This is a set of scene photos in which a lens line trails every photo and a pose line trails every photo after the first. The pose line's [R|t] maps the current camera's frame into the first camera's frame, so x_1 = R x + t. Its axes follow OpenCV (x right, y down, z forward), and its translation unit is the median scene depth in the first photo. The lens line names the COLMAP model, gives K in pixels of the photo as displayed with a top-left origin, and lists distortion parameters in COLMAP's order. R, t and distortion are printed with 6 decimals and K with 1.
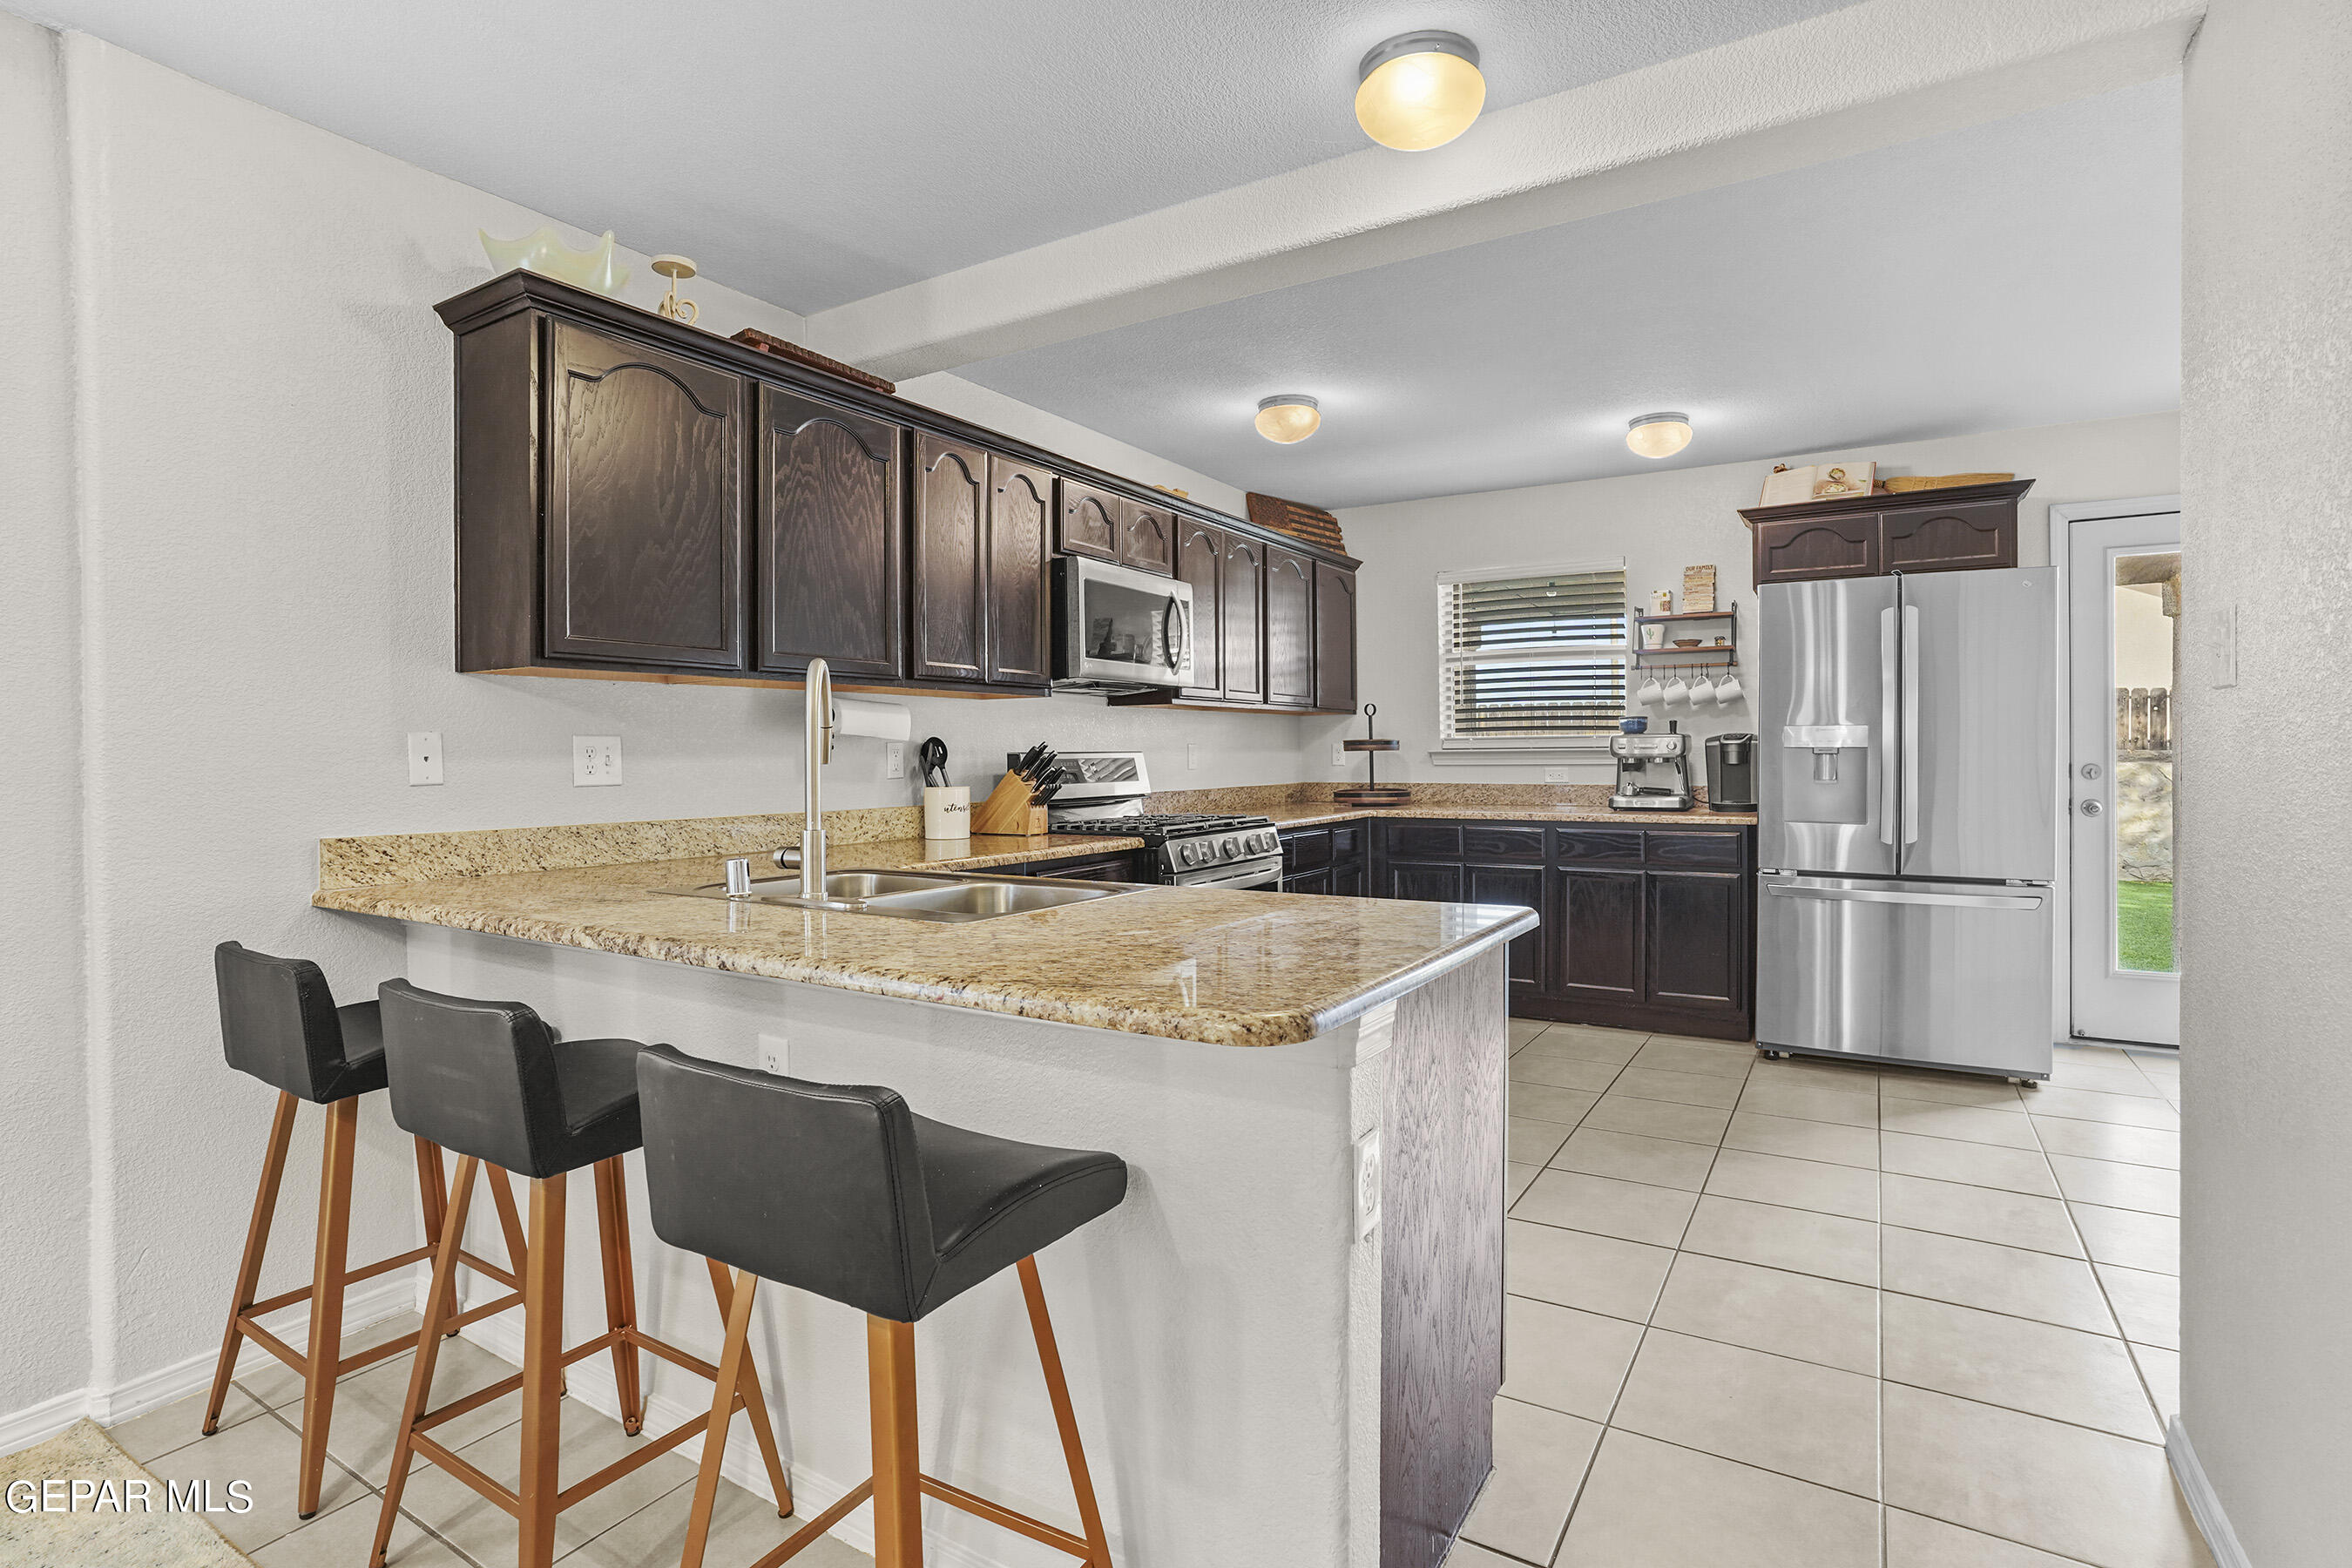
lens RADIAL K [[1158.3, 0, 1165.0], [0, 1158.3, 751.3], [0, 0, 1]] dist [-0.068810, 0.038473]
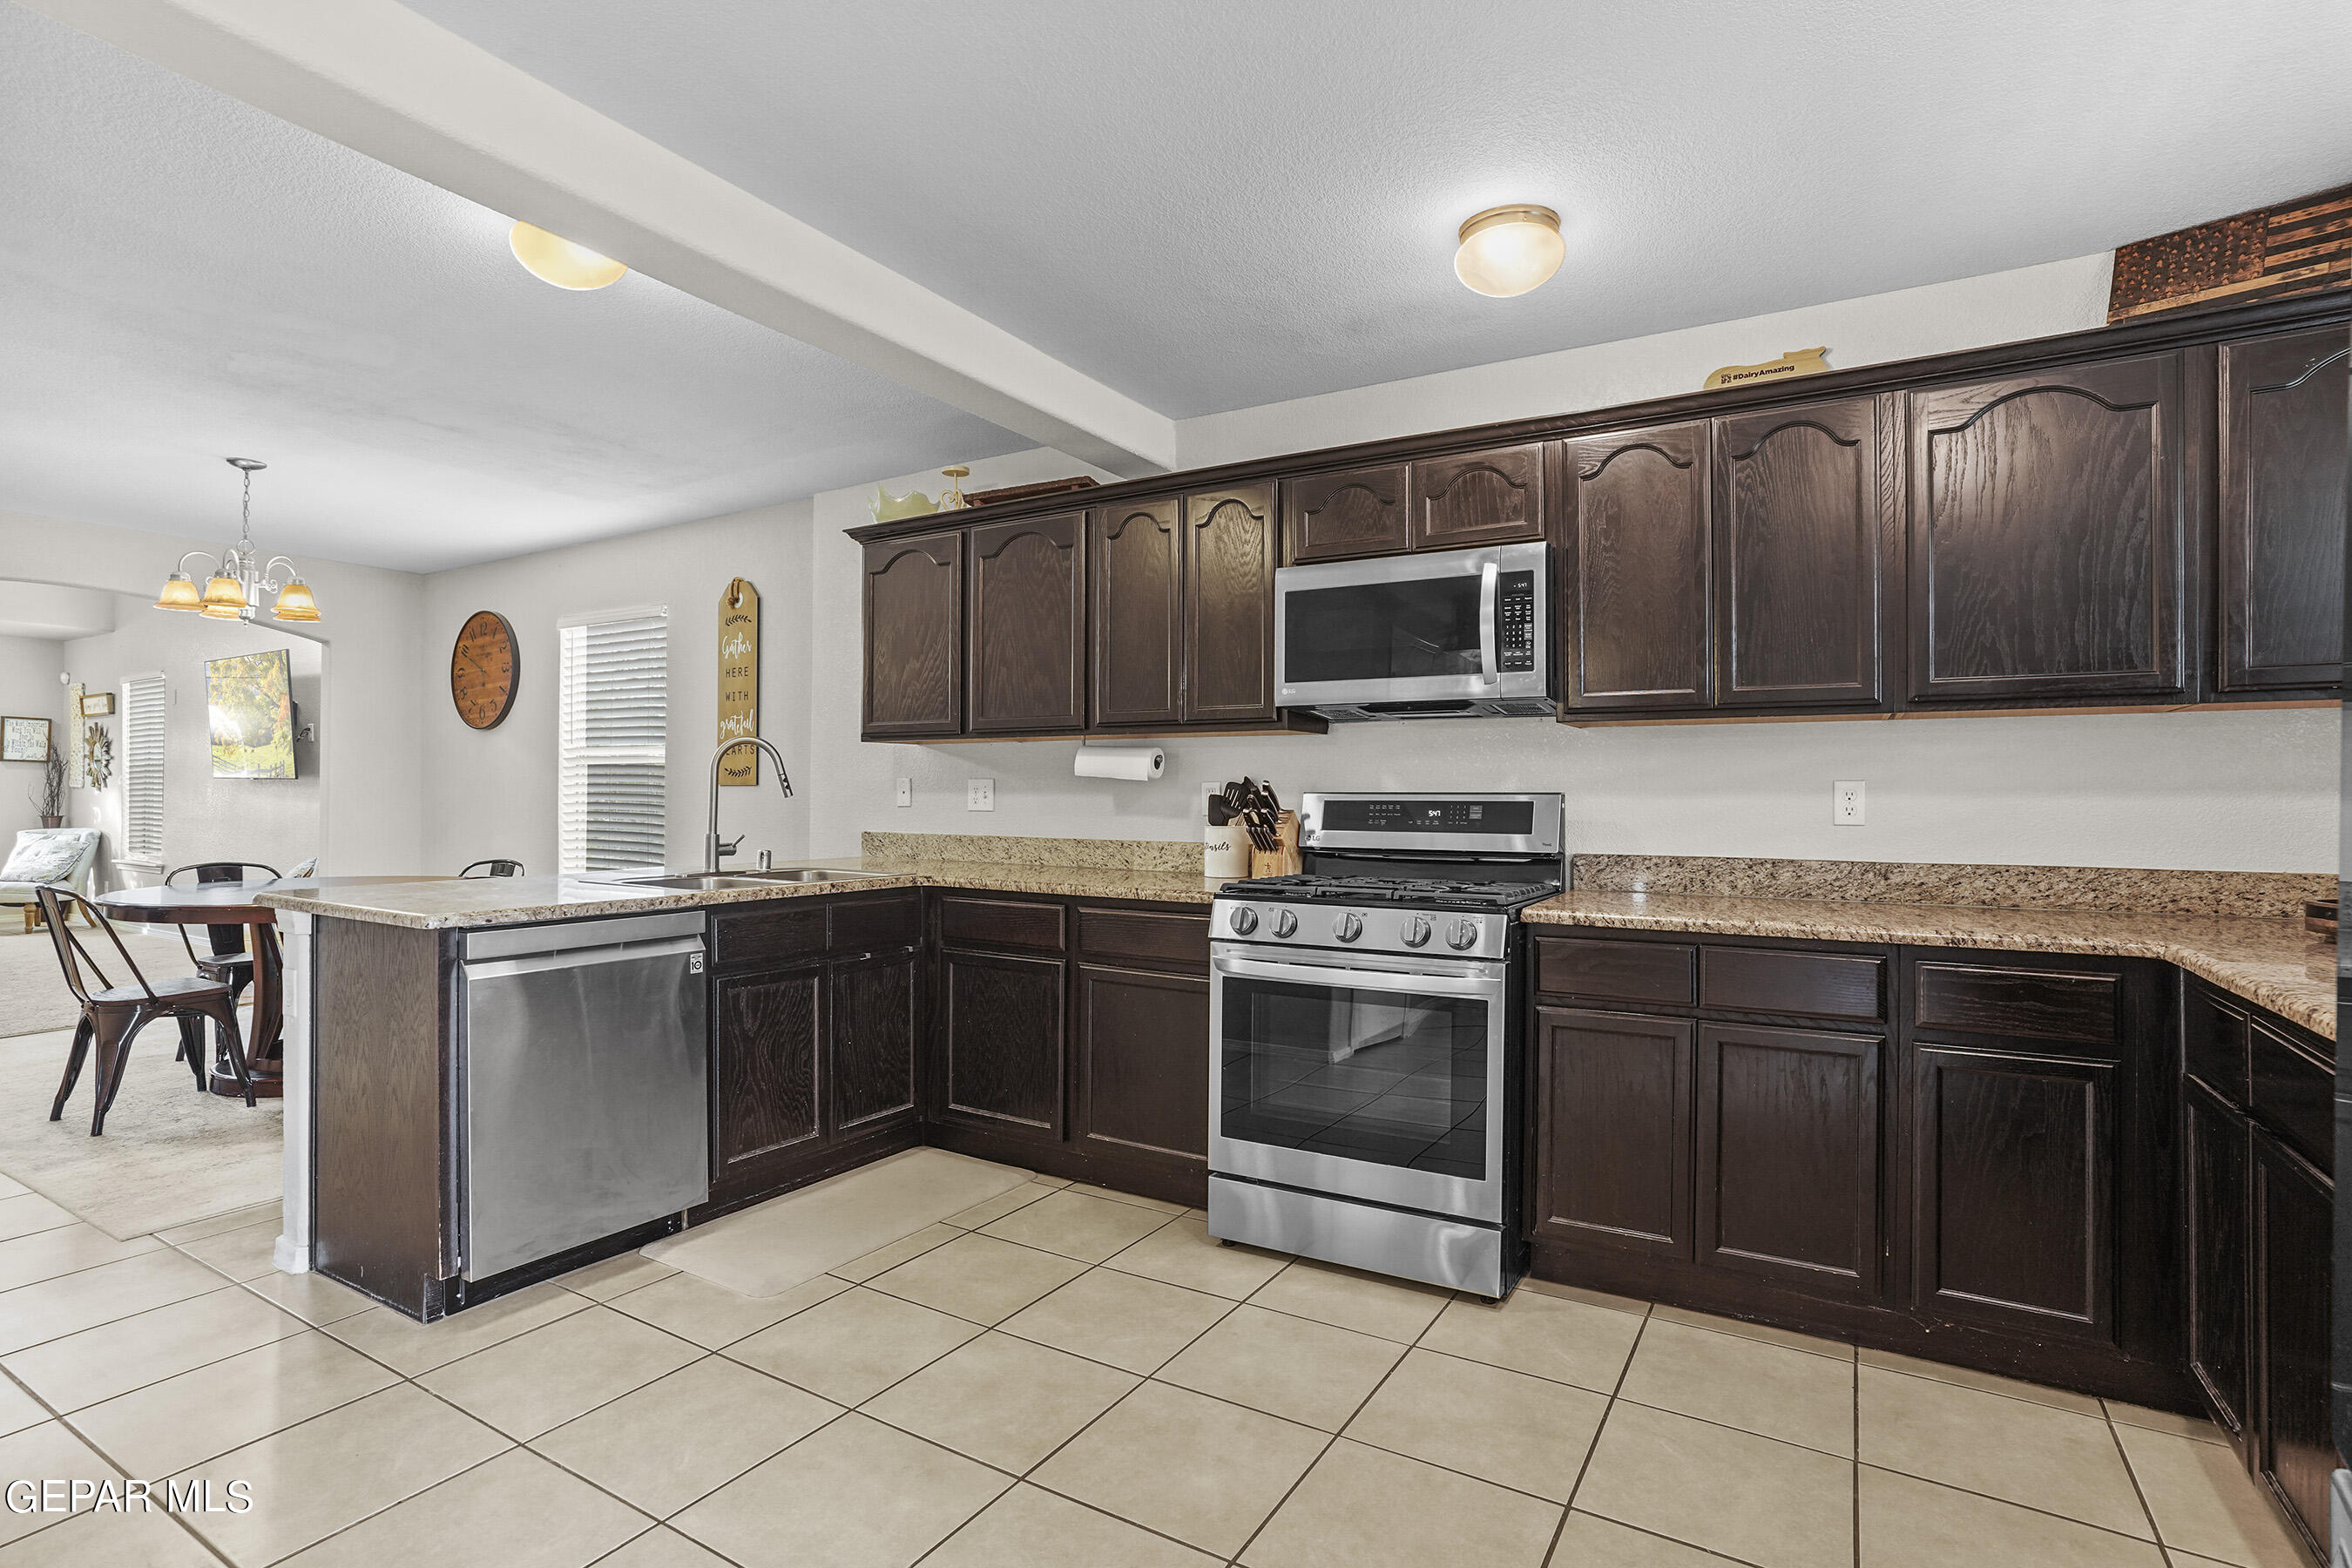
lens RADIAL K [[1166.4, 0, 1159.1], [0, 1166.4, 785.1], [0, 0, 1]] dist [-0.071714, 0.040566]
pose [[0.002713, -0.000472, -0.999996, 1.003856], [-0.003357, 0.999994, -0.000481, -0.005109], [0.999991, 0.003358, 0.002712, 1.132994]]
